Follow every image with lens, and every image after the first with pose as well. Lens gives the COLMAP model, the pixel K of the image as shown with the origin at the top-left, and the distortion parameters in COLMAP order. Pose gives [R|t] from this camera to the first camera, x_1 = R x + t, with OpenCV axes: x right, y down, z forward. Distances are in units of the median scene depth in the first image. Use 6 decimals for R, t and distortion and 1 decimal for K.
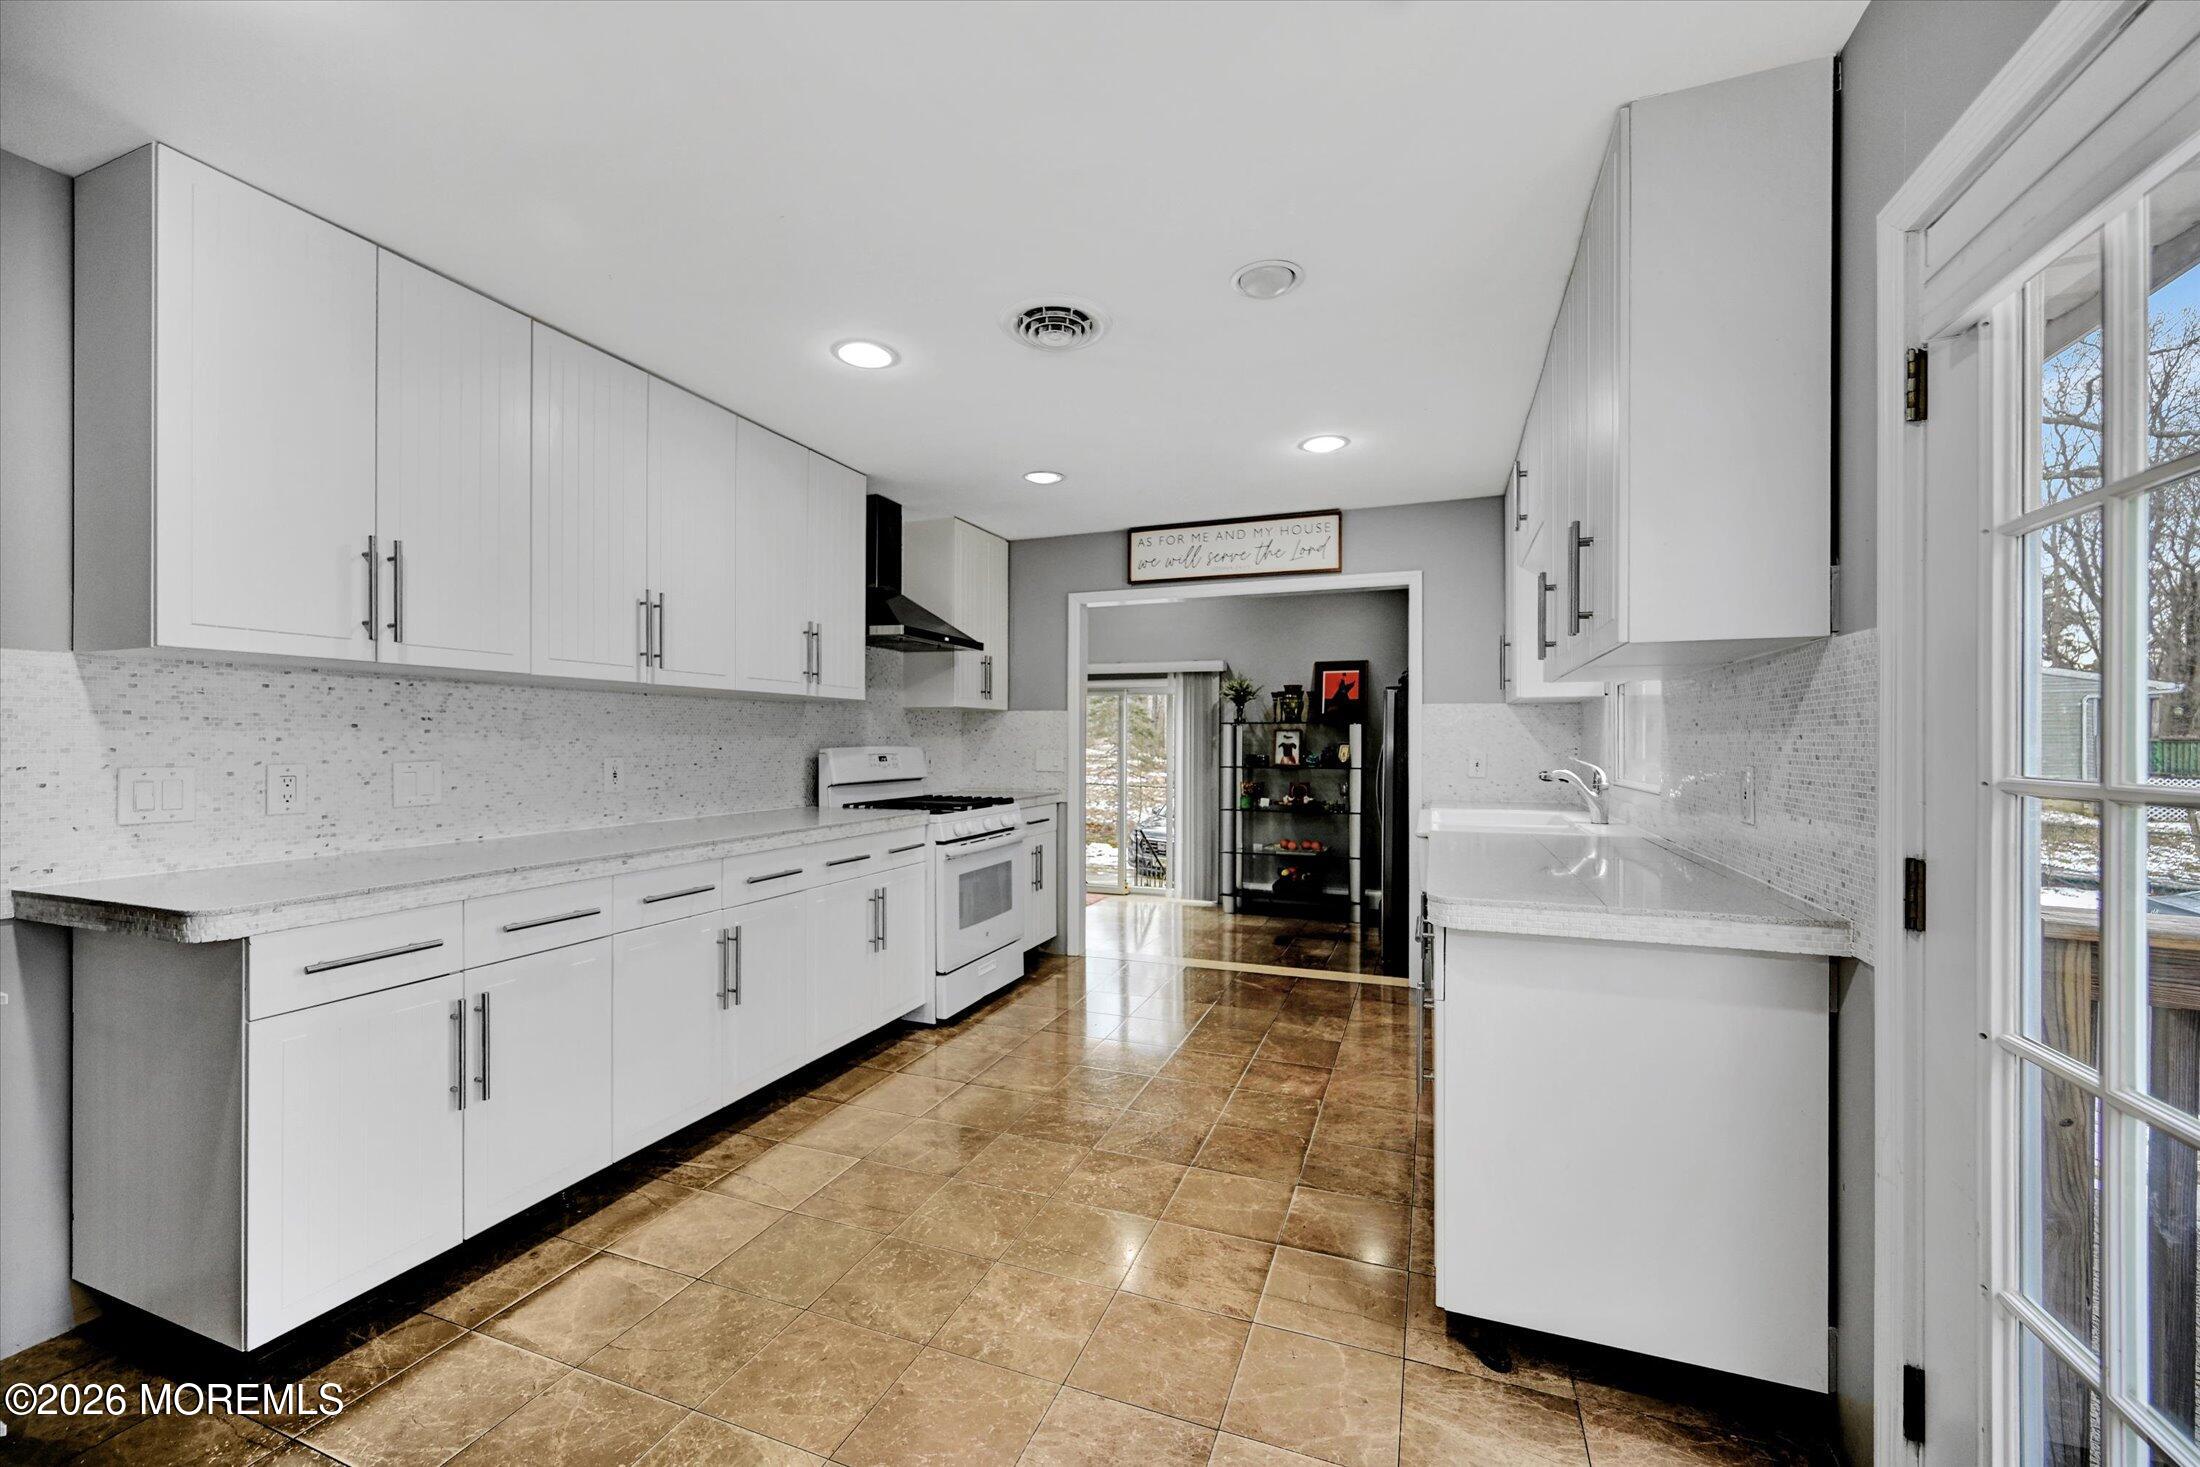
lens RADIAL K [[873.7, 0, 1101.0], [0, 873.7, 741.0], [0, 0, 1]] dist [-0.000352, -0.000010]
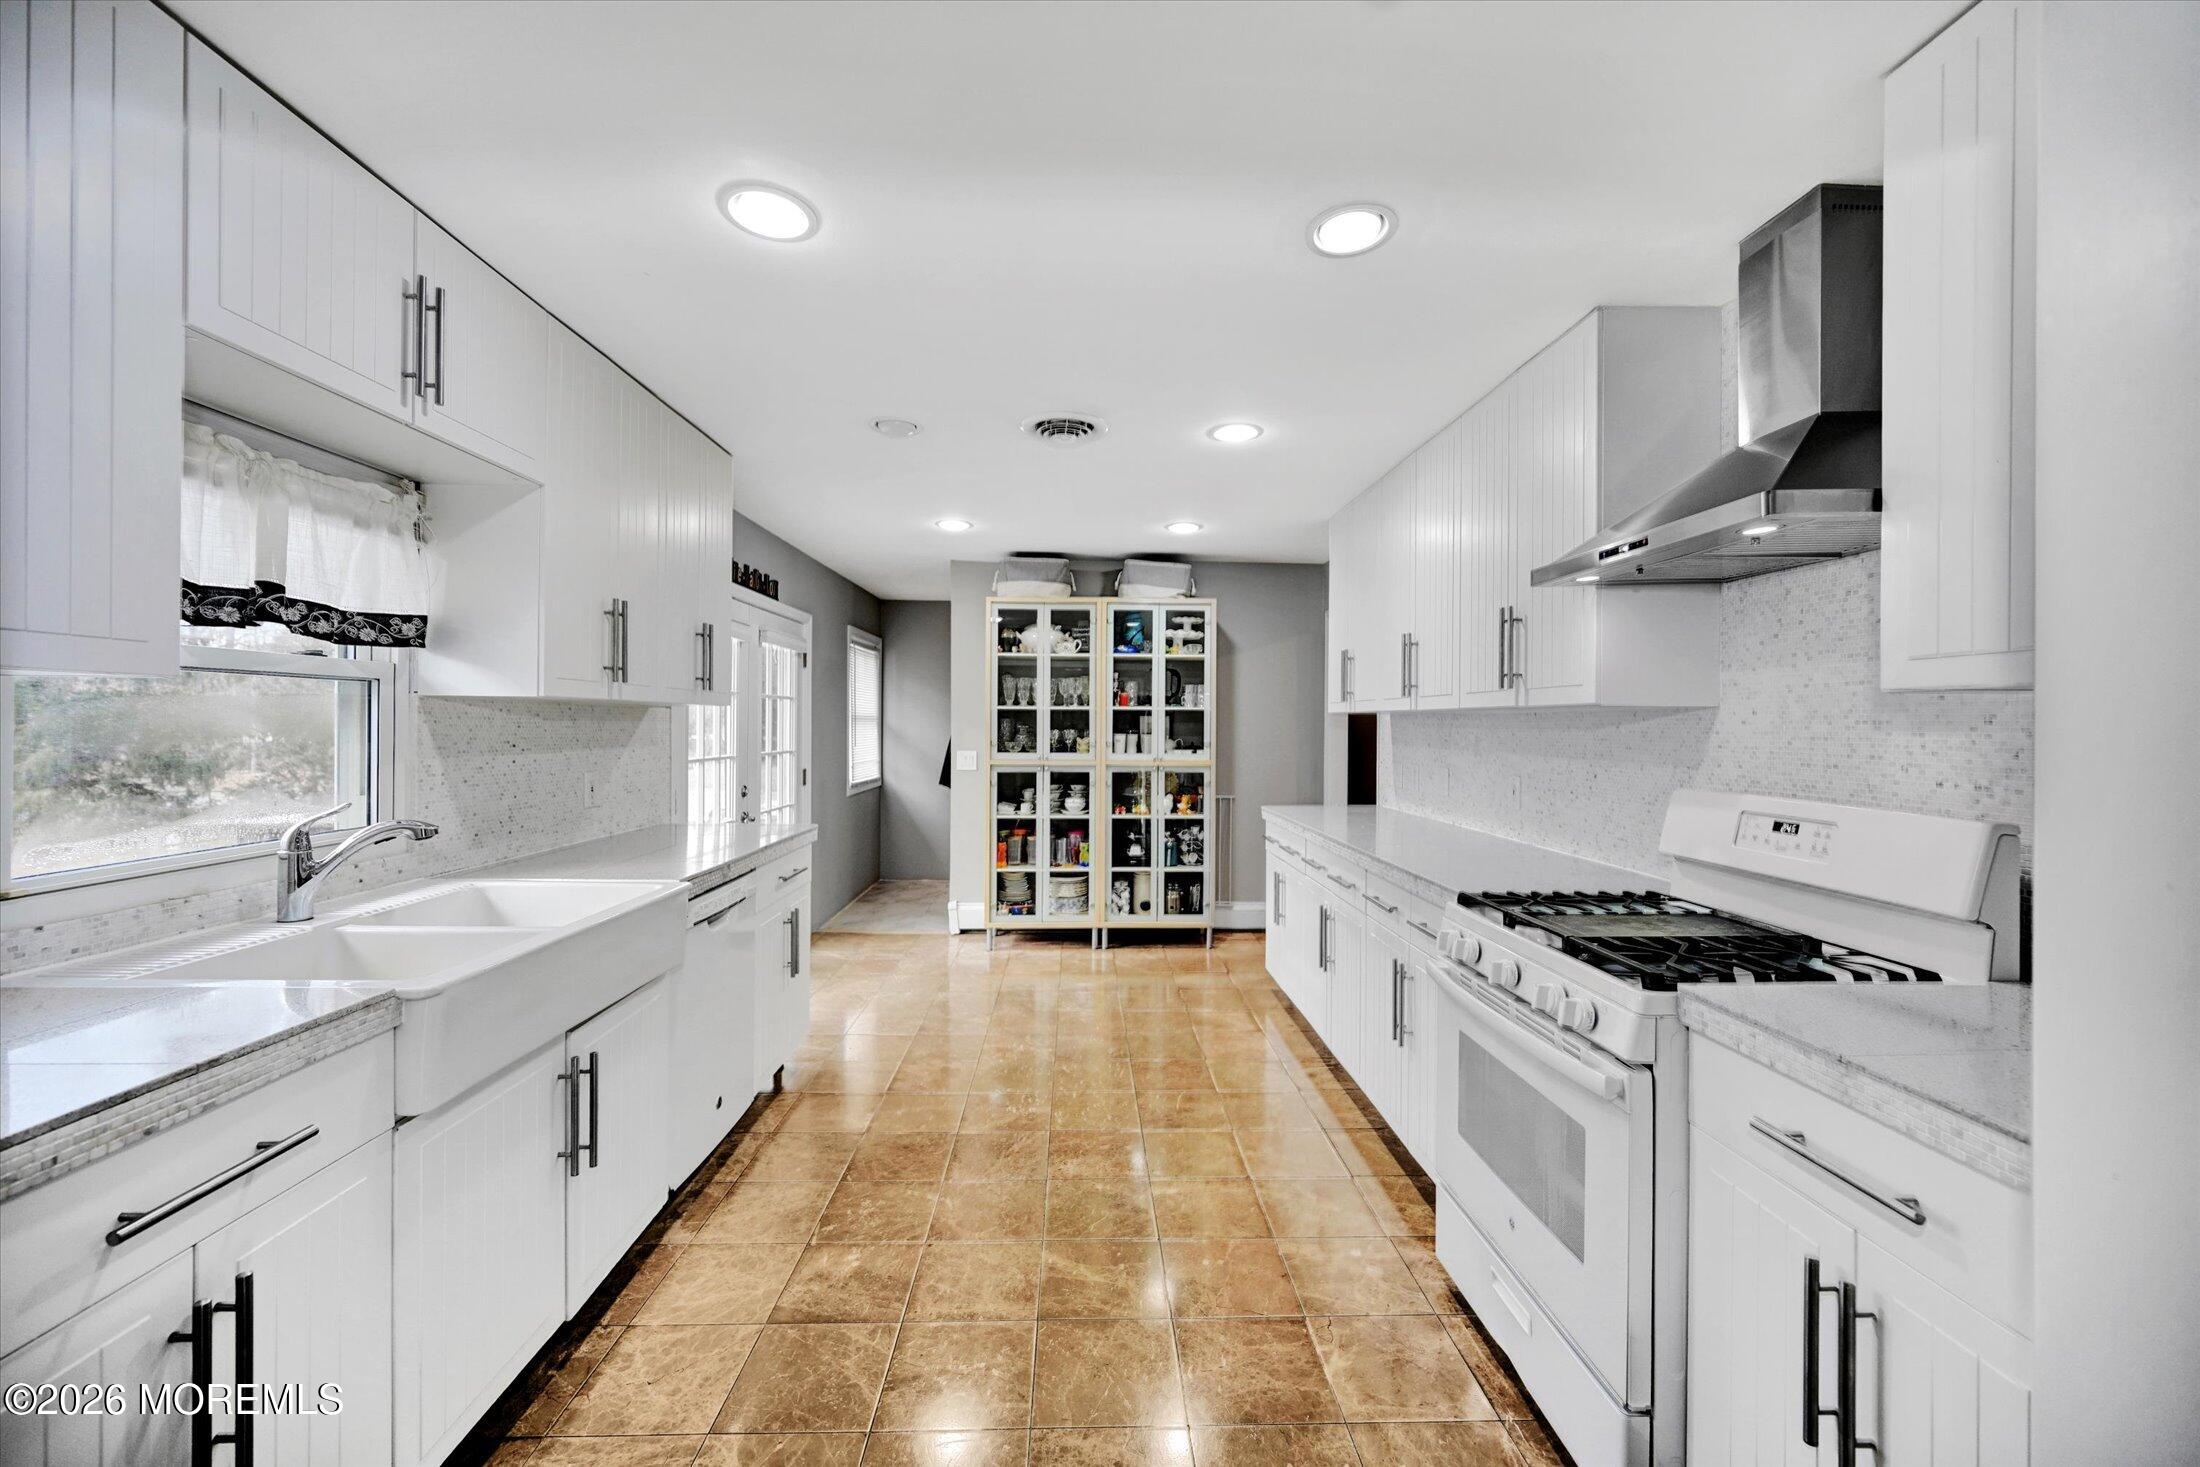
lens RADIAL K [[874.6, 0, 1102.4], [0, 874.6, 728.0], [0, 0, 1]] dist [0.003599, -0.001952]
pose [[-0.922650, -0.006758, -0.385580, 0.306217], [-0.006426, 0.999977, -0.002149, -0.034666], [0.385586, 0.000495, -0.922672, 1.755243]]
